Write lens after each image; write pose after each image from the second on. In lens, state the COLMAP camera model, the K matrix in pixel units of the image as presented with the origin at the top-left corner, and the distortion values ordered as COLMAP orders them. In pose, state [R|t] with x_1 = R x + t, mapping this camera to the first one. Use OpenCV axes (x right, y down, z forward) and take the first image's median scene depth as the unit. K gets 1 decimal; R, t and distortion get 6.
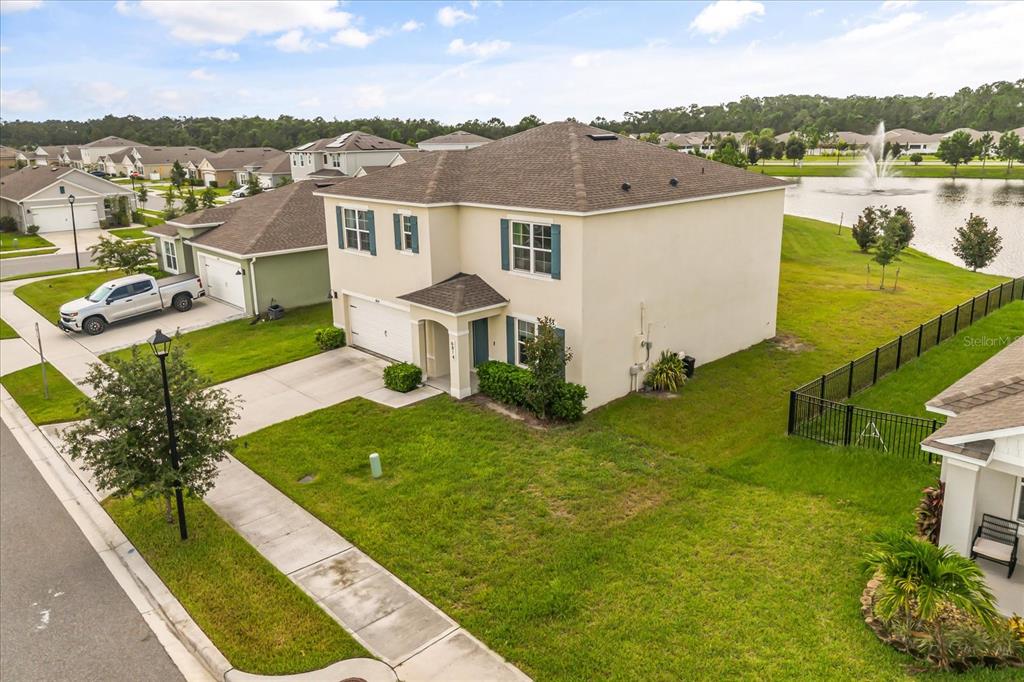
lens RADIAL K [[734.4, 0, 480.4], [0, 734.4, 325.6], [0, 0, 1]] dist [0.034205, -0.001819]
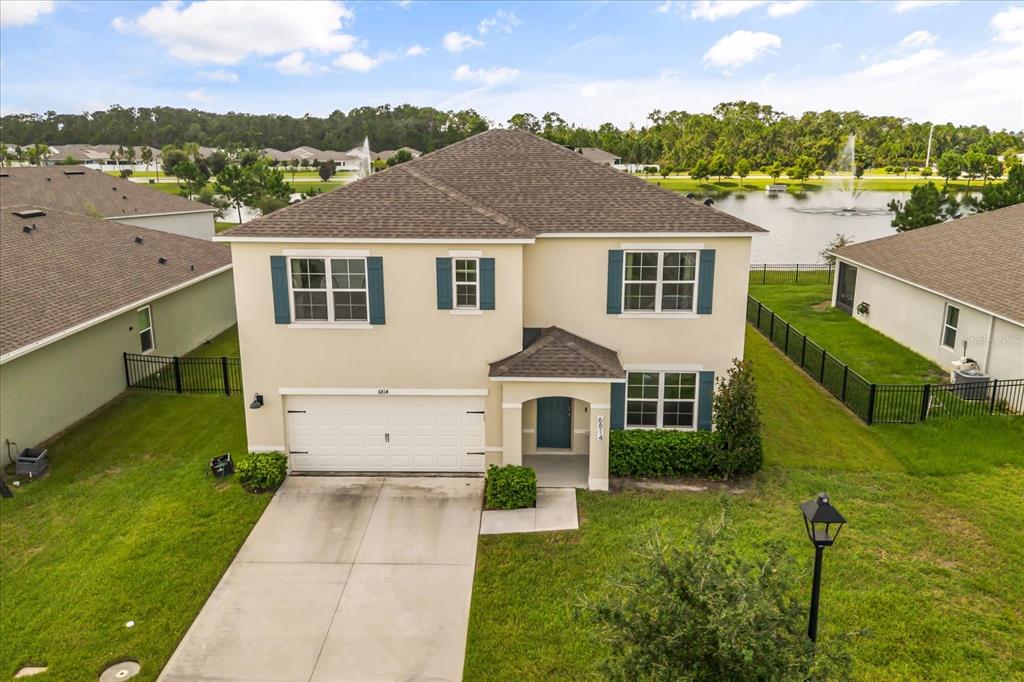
lens RADIAL K [[779.8, 0, 501.7], [0, 779.8, 324.3], [0, 0, 1]] dist [0.042288, -0.018017]
pose [[0.678341, -0.151378, 0.718984, -0.618815], [0.175812, 0.983561, 0.041210, -0.113746], [-0.713403, 0.098451, 0.693803, 0.475854]]
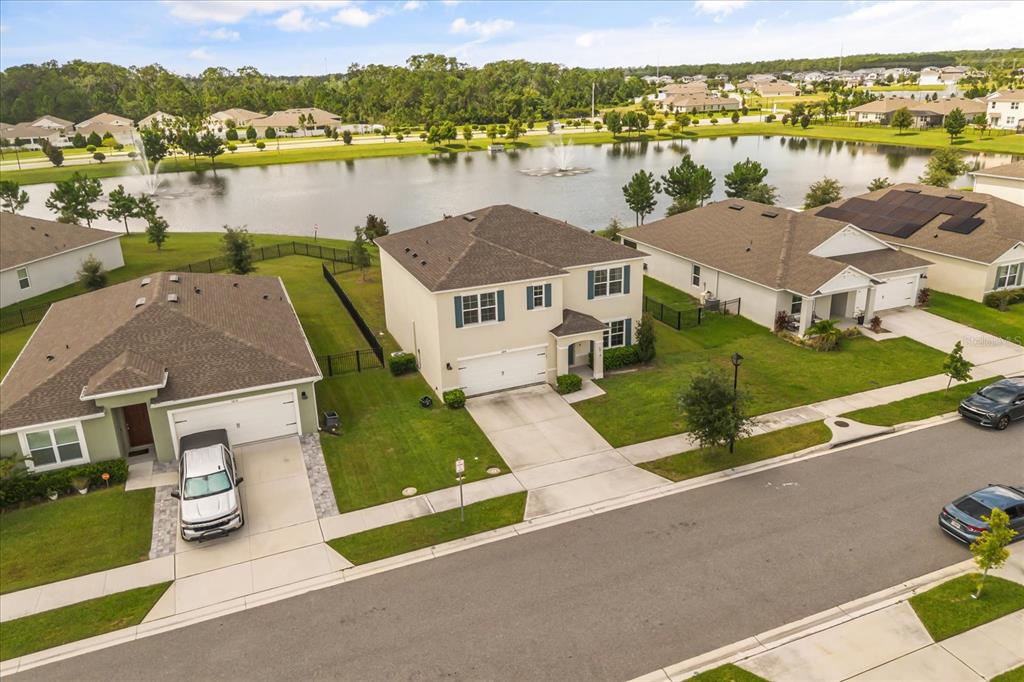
lens RADIAL K [[779.8, 0, 510.6], [0, 779.8, 336.8], [0, 0, 1]] dist [0.042288, -0.018017]
pose [[0.316732, -0.304428, 0.898334, -1.606044], [0.264307, 0.937909, 0.224650, -0.429427], [-0.910946, 0.166282, 0.377529, 0.466588]]
